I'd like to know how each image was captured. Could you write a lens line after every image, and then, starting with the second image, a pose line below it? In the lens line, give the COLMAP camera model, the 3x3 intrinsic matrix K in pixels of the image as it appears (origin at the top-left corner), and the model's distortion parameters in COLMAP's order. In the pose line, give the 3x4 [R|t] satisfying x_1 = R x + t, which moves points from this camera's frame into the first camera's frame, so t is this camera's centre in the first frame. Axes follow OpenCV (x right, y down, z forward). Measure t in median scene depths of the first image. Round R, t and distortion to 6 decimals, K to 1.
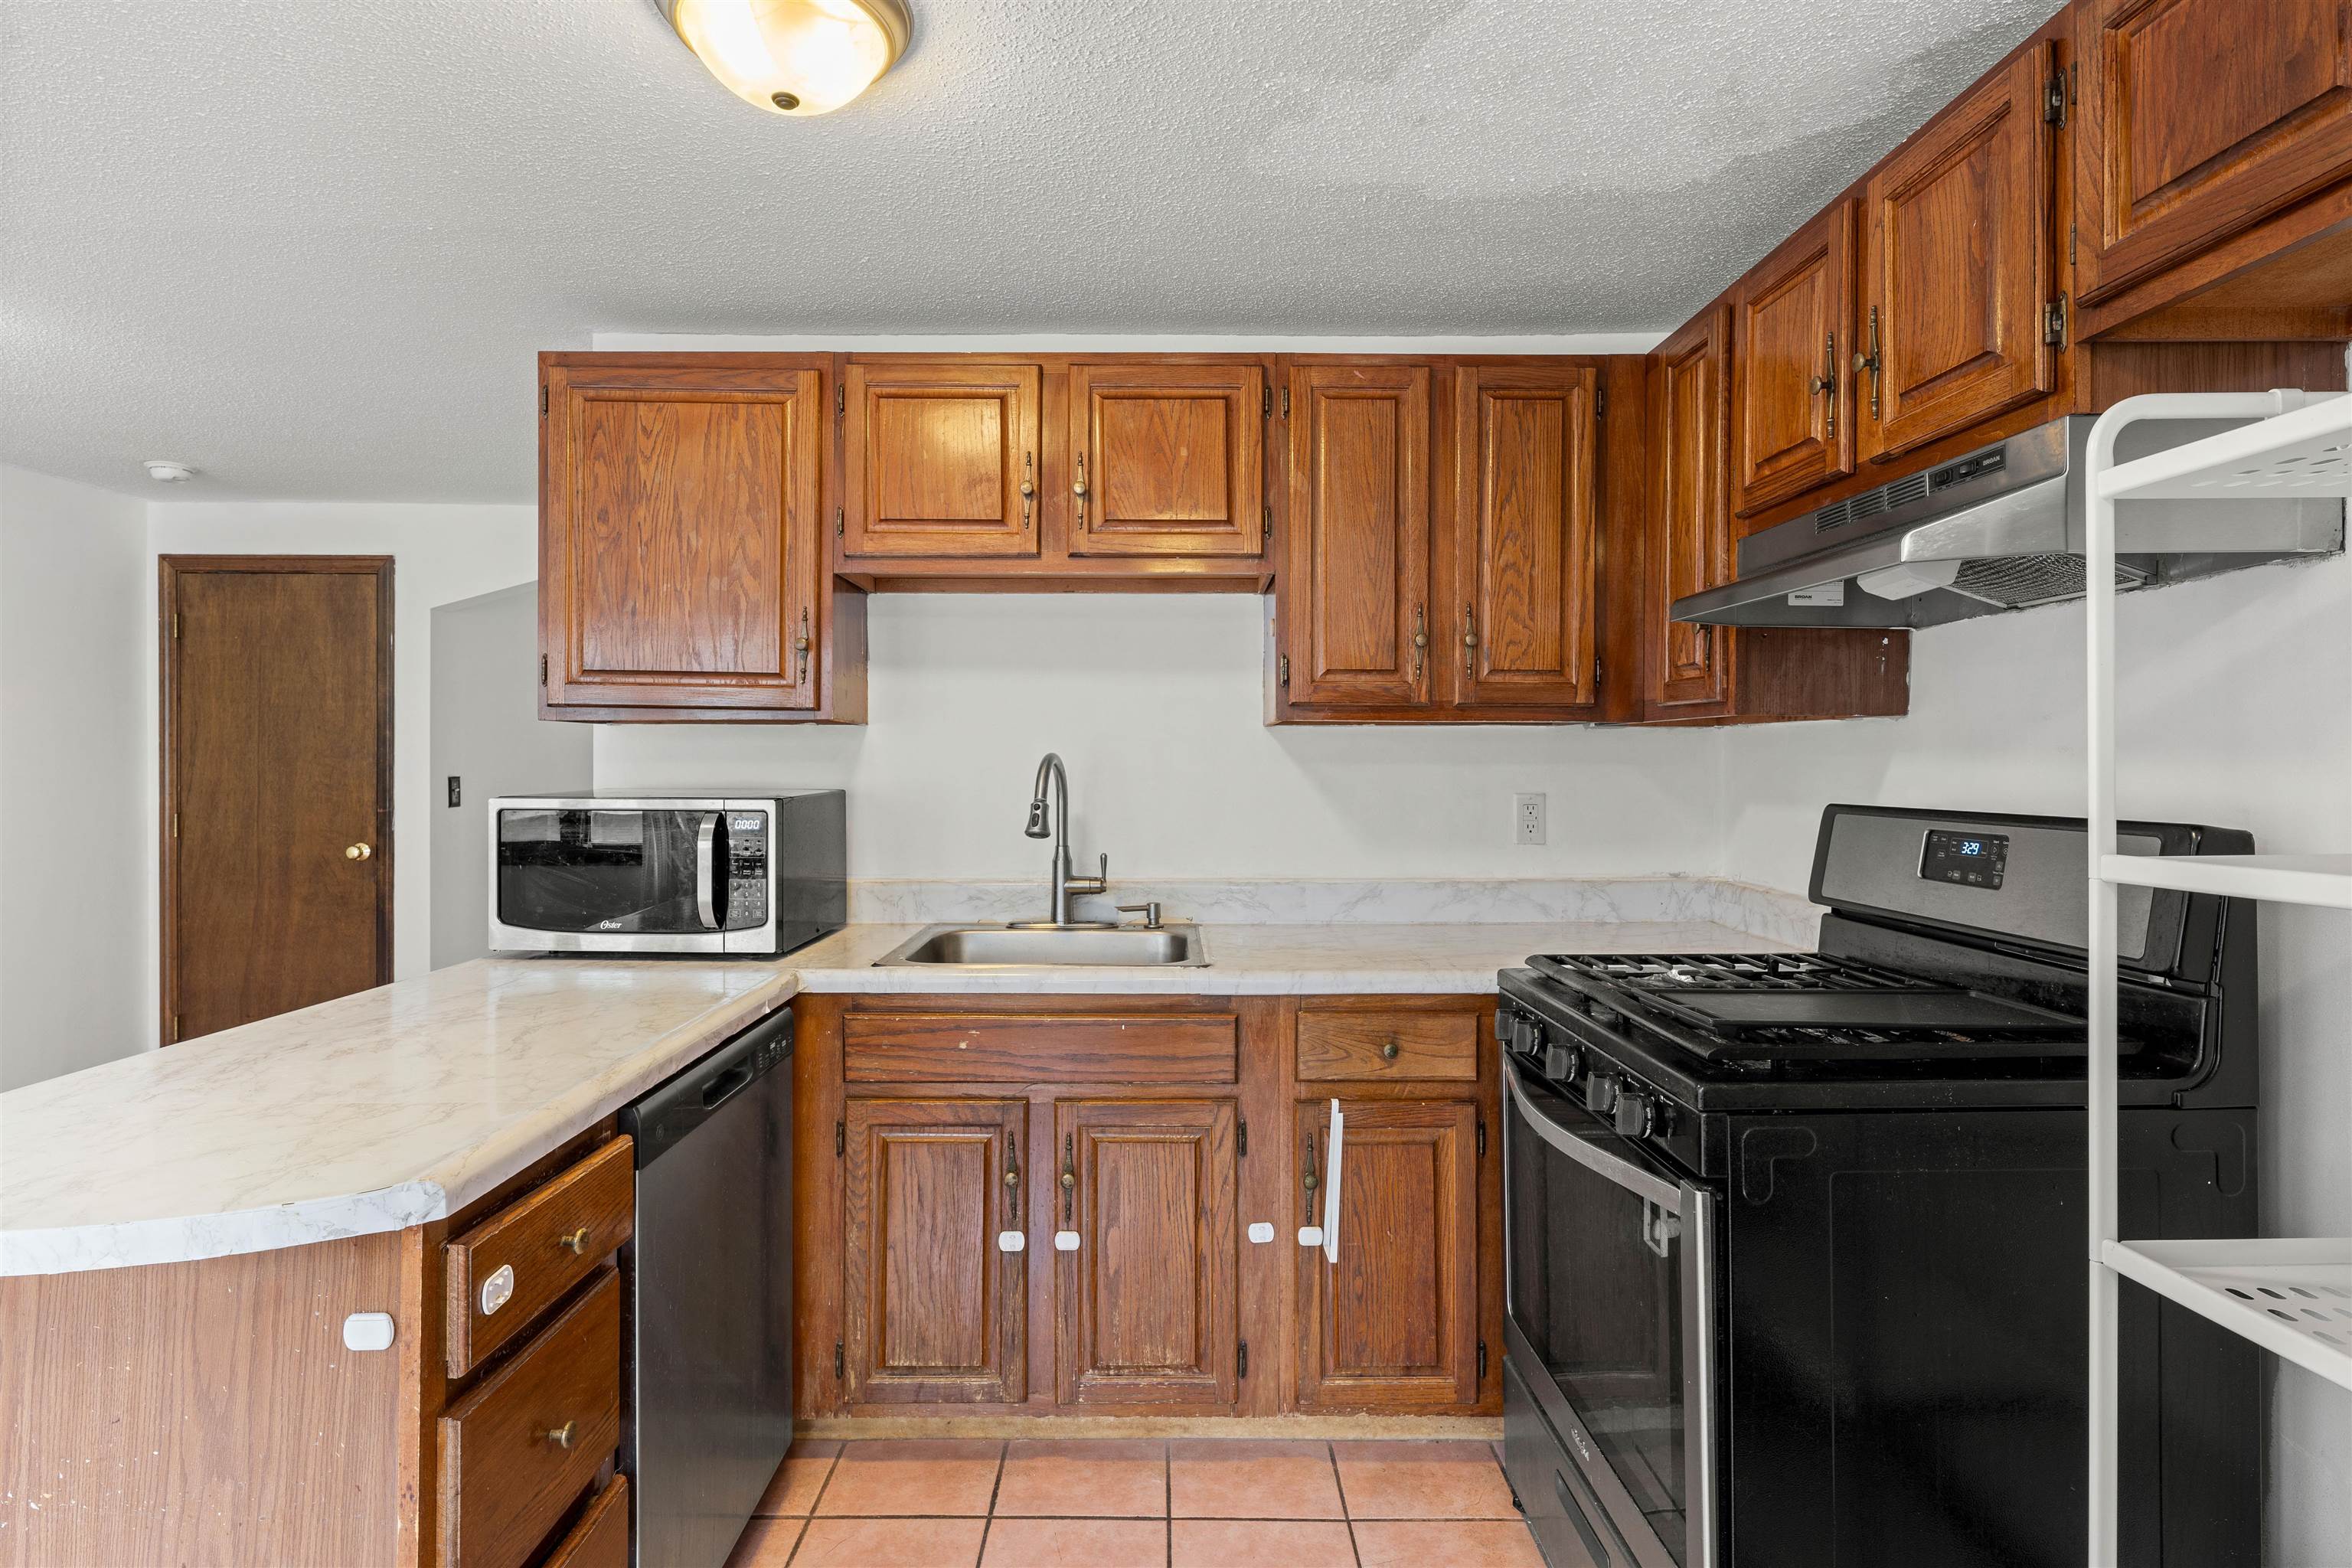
lens RADIAL K [[1214.1, 0, 1164.5], [0, 1214.1, 771.0], [0, 0, 1]] dist [0.004044, 0.000074]
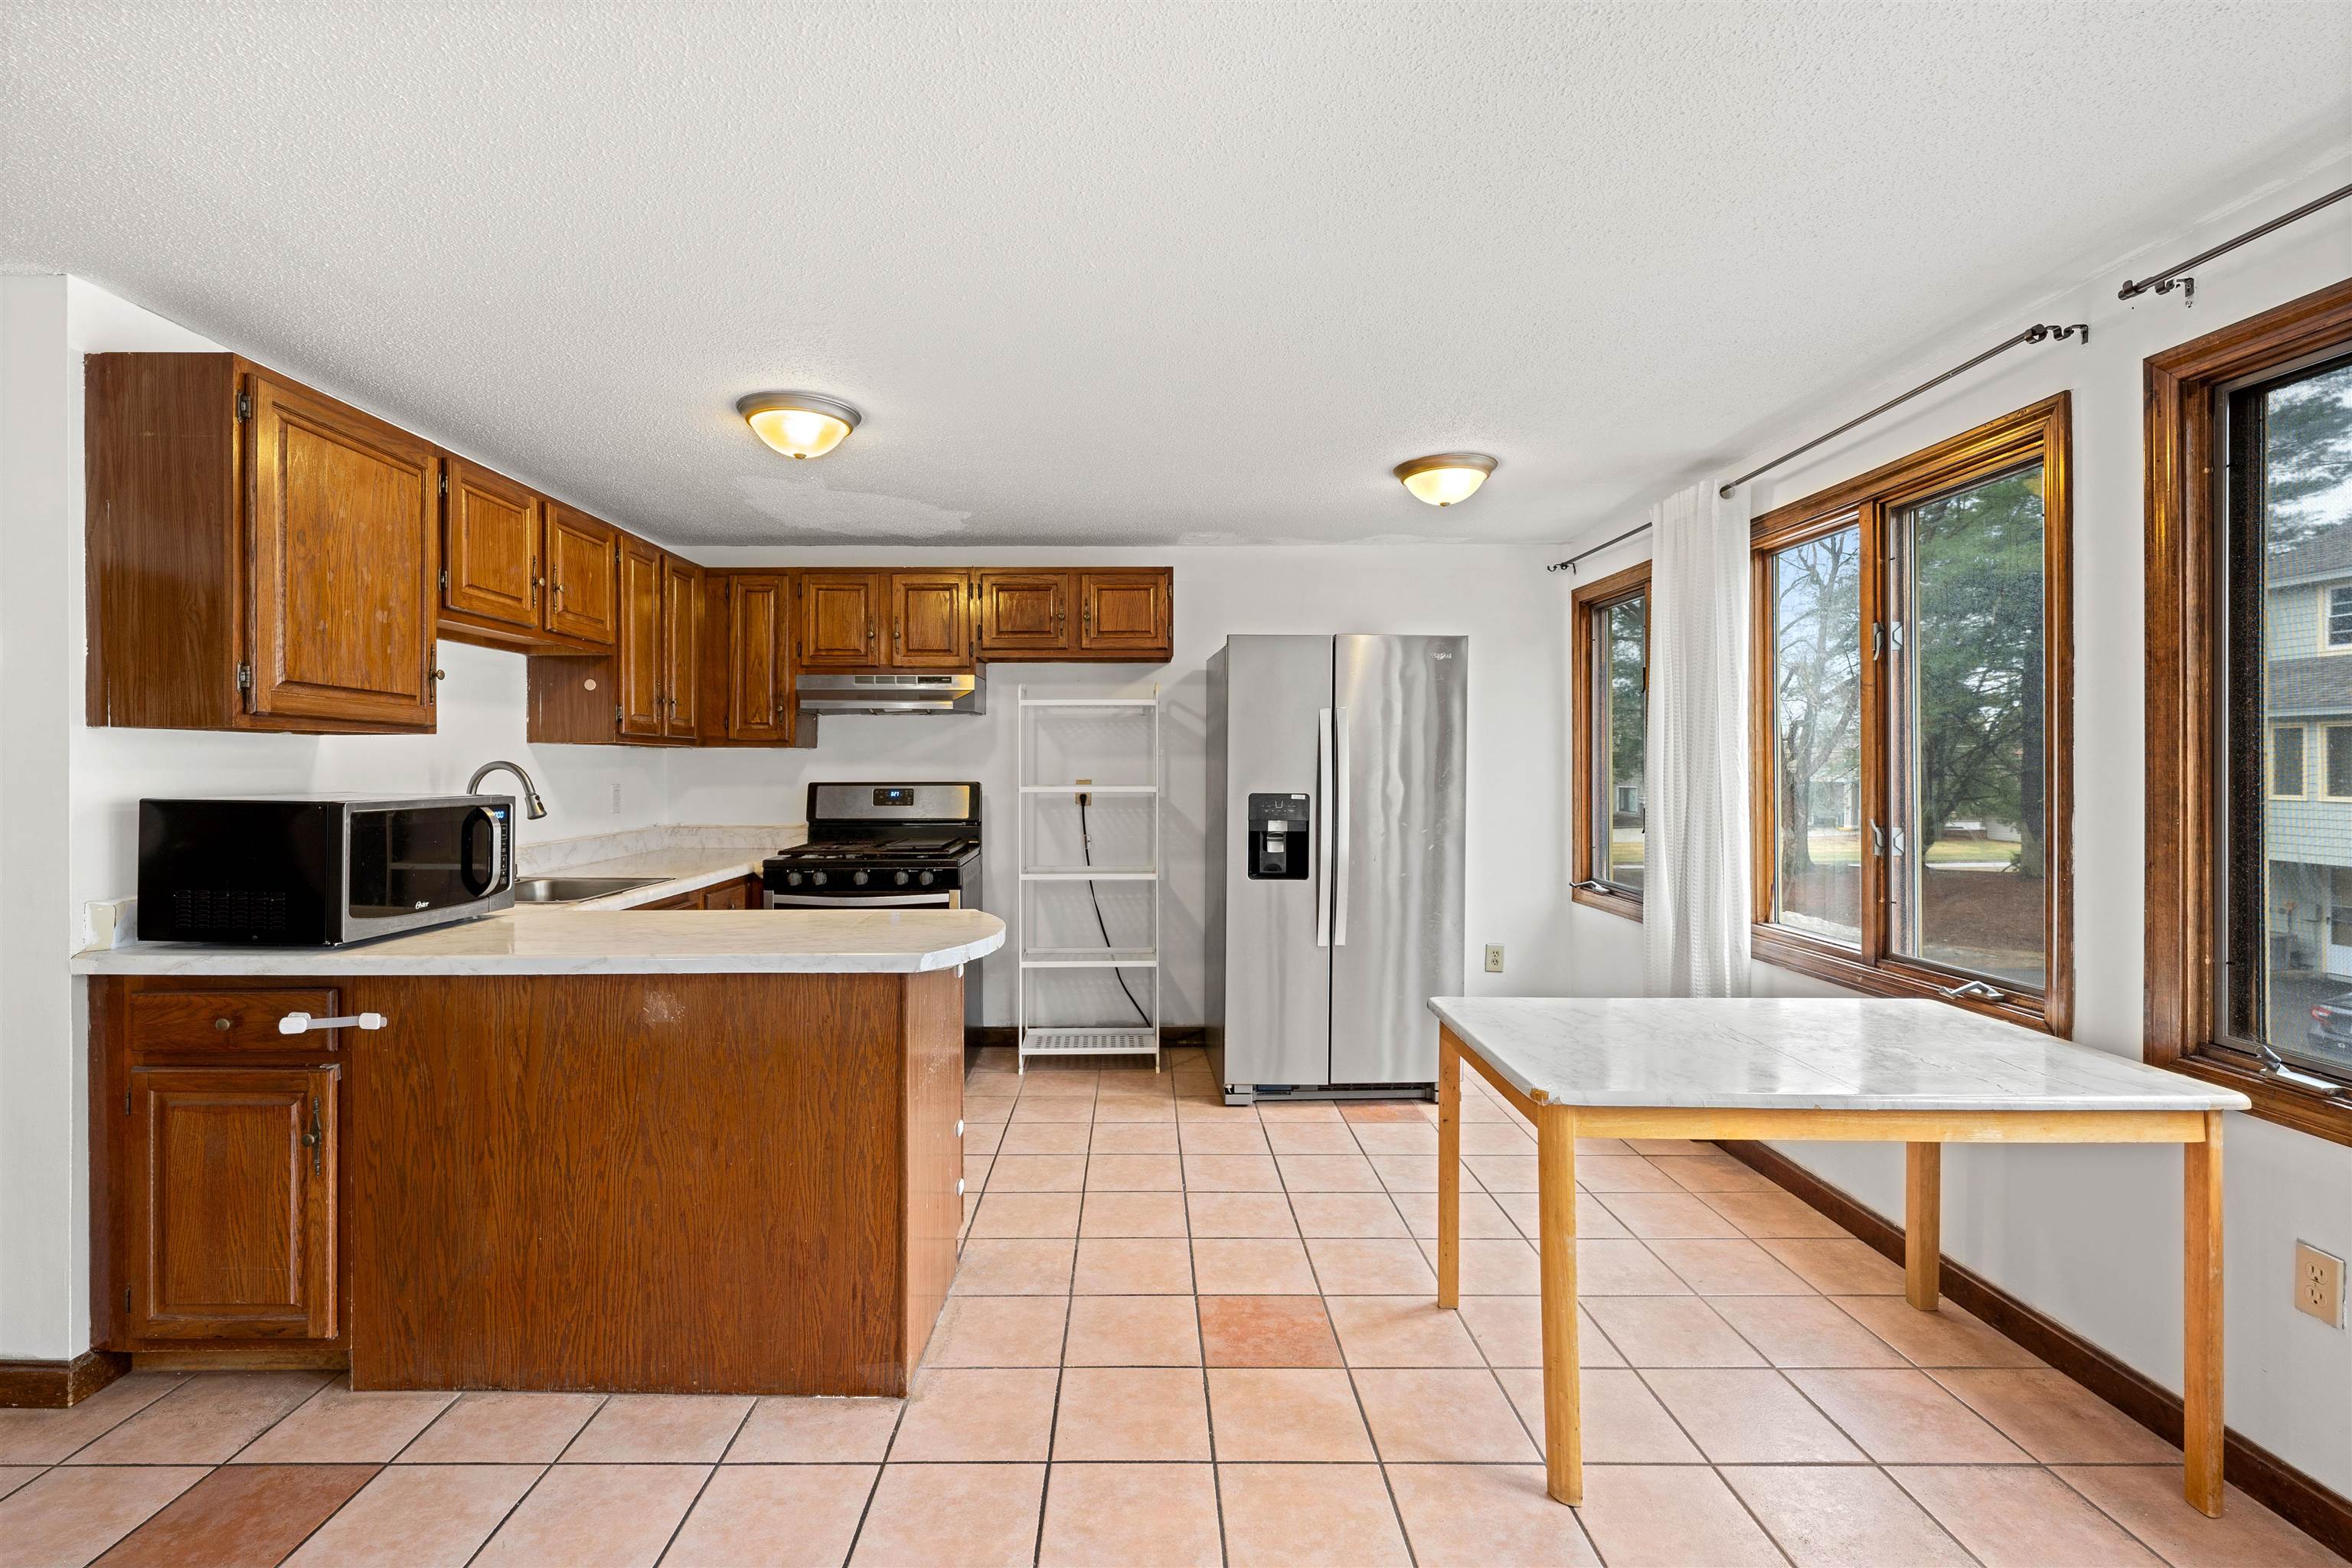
lens RADIAL K [[1043.9, 0, 1134.9], [0, 1043.9, 763.7], [0, 0, 1]] dist [0.000186, 0.000010]
pose [[0.002045, -0.001565, 0.999997, -1.371789], [0.003002, 0.999994, 0.001558, -0.011321], [-0.999993, 0.002999, 0.002050, 0.270657]]
